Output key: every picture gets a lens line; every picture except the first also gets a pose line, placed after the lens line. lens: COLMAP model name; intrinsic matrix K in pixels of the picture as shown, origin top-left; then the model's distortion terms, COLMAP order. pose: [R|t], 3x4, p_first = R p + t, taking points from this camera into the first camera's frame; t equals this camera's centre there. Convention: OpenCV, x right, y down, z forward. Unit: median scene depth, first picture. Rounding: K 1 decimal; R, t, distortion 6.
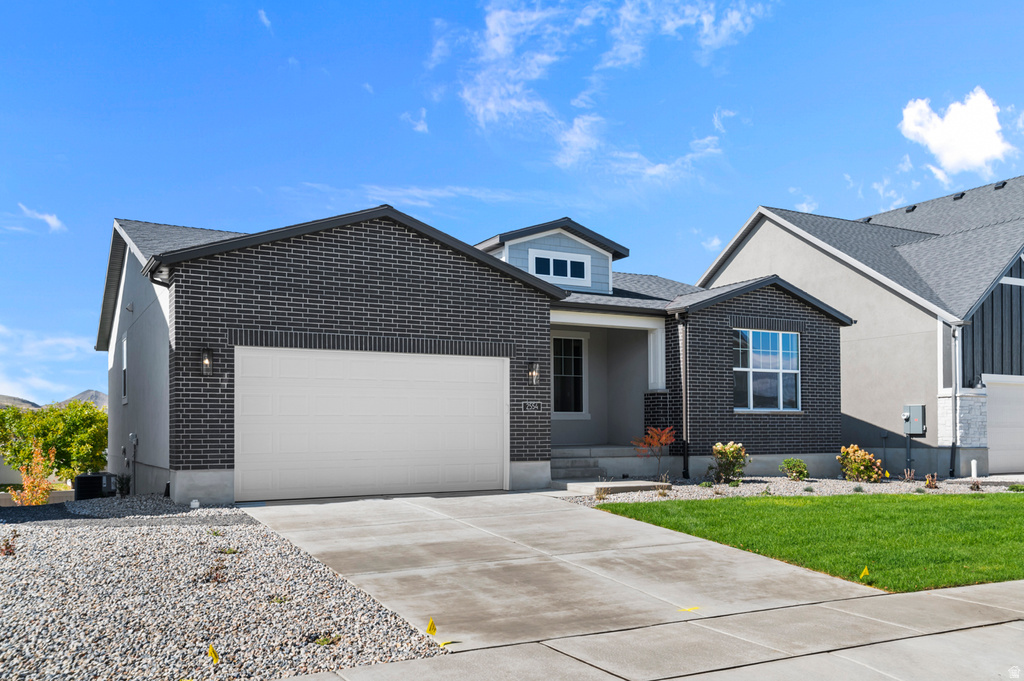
lens RADIAL K [[878.6, 0, 512.5], [0, 878.6, 375.7], [0, 0, 1]] dist [-0.000801, -0.003167]
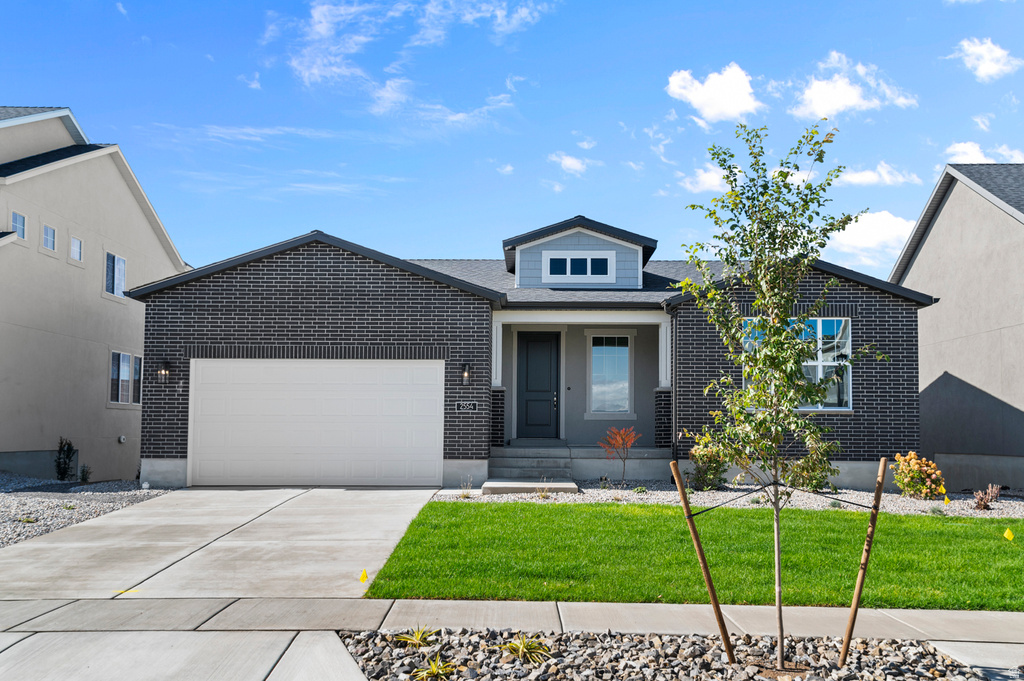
lens RADIAL K [[862.4, 0, 512.0], [0, 862.4, 340.5], [0, 0, 1]] dist [0.006003, 0.001102]
pose [[0.867526, -0.042777, -0.495548, 0.619041], [0.022092, 0.998626, -0.047529, 0.007457], [0.496900, 0.030285, 0.867279, 0.154534]]
